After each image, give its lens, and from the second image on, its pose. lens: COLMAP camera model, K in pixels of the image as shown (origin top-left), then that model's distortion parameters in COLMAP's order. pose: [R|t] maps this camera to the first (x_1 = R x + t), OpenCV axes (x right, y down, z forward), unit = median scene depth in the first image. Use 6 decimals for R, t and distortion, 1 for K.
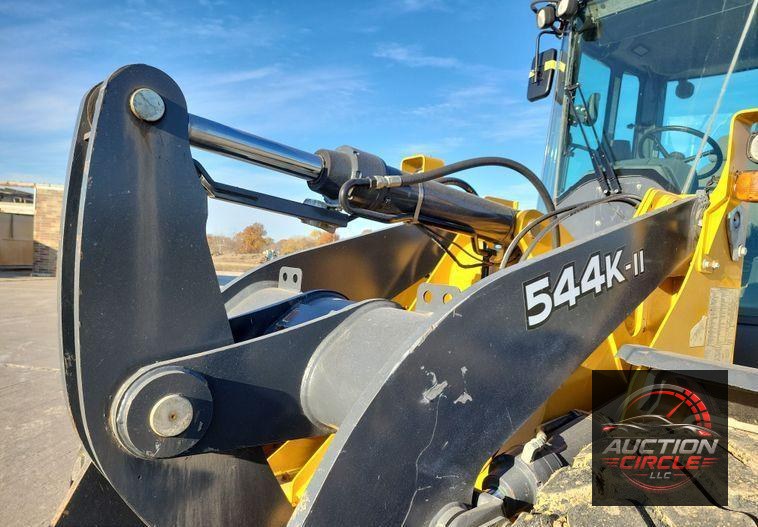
lens RADIAL K [[584.1, 0, 379.0], [0, 584.1, 263.5], [0, 0, 1]] dist [0.040361, -0.004816]
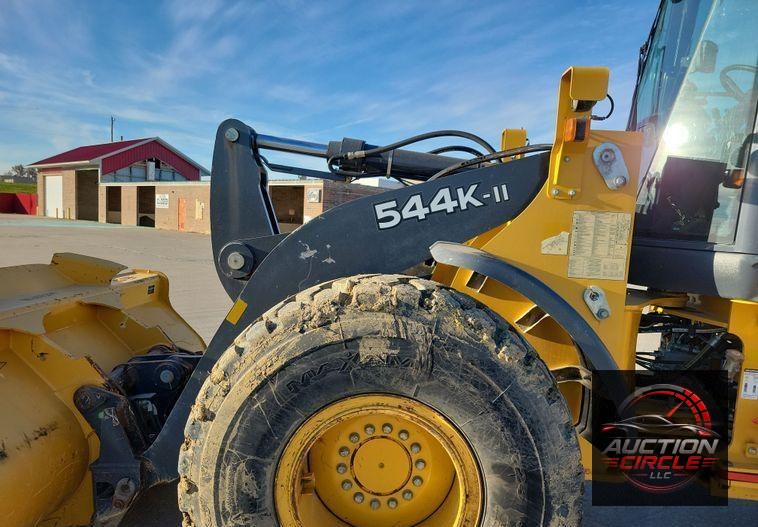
lens RADIAL K [[584.1, 0, 379.0], [0, 584.1, 263.5], [0, 0, 1]] dist [0.040361, -0.004816]
pose [[0.721286, 0.025179, -0.692180, 1.457294], [-0.014254, 0.999667, 0.021511, 0.171834], [0.692491, -0.005649, 0.721404, -0.285959]]
